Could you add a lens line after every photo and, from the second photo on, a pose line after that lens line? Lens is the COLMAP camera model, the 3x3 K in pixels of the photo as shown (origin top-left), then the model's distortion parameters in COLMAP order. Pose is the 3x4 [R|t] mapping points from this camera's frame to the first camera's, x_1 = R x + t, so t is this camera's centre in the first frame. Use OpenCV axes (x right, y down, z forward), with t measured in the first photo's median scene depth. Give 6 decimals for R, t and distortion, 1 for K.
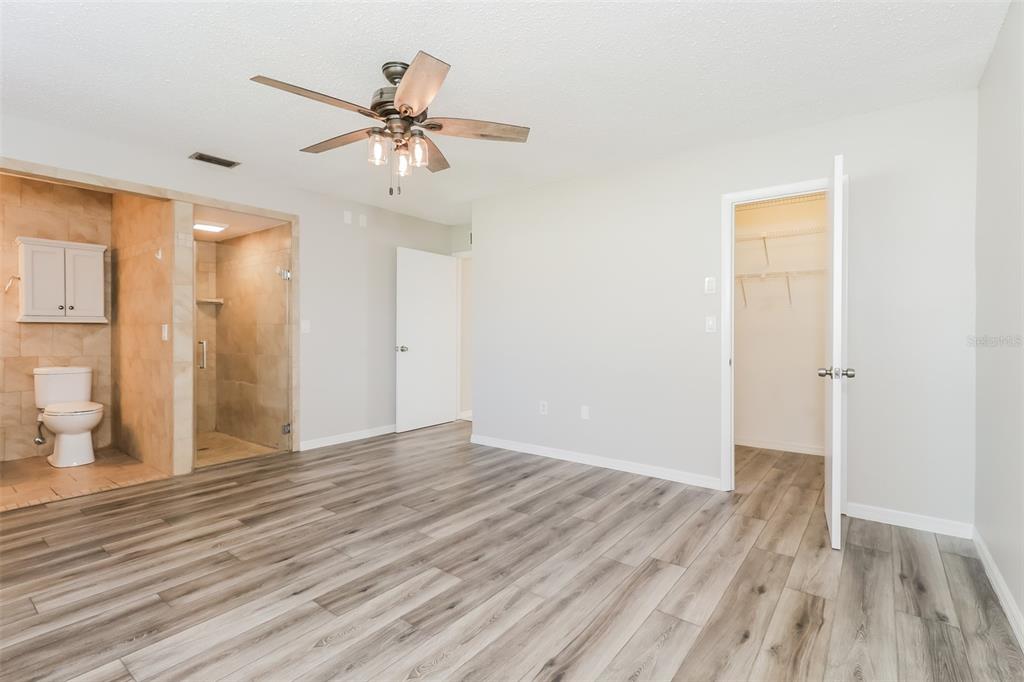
lens RADIAL K [[478.9, 0, 513.2], [0, 478.9, 331.2], [0, 0, 1]] dist [0.000525, -0.000102]
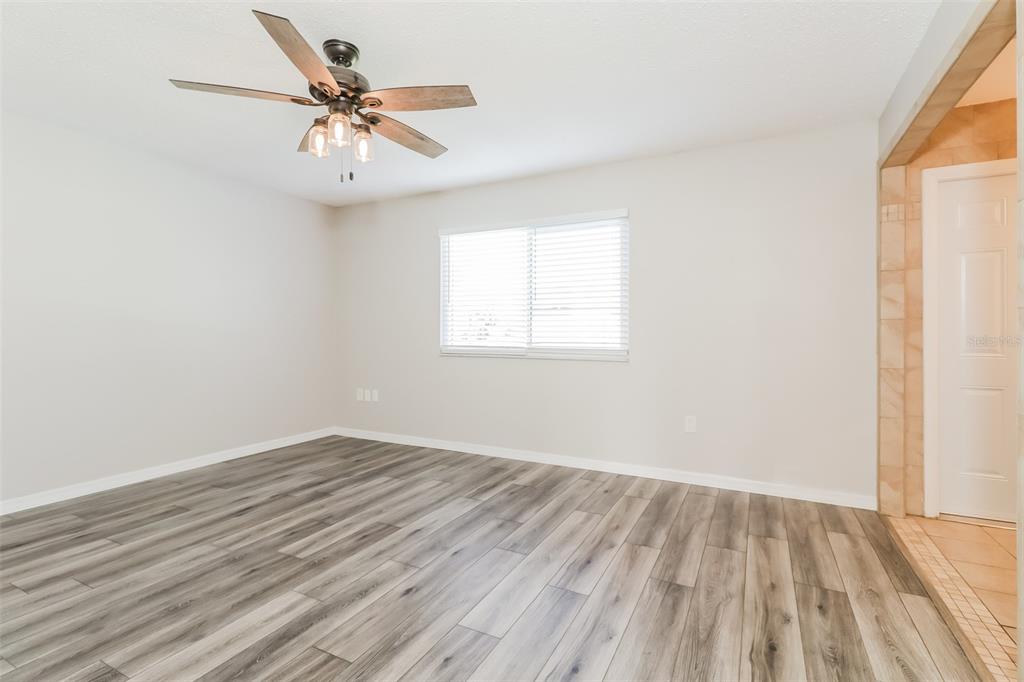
lens RADIAL K [[478.9, 0, 513.2], [0, 478.9, 331.2], [0, 0, 1]] dist [0.000525, -0.000102]
pose [[-0.983598, -0.004639, -0.180317, -0.408592], [-0.004939, 0.999987, 0.001215, 0.003428], [0.180310, 0.002086, -0.983608, 2.019772]]
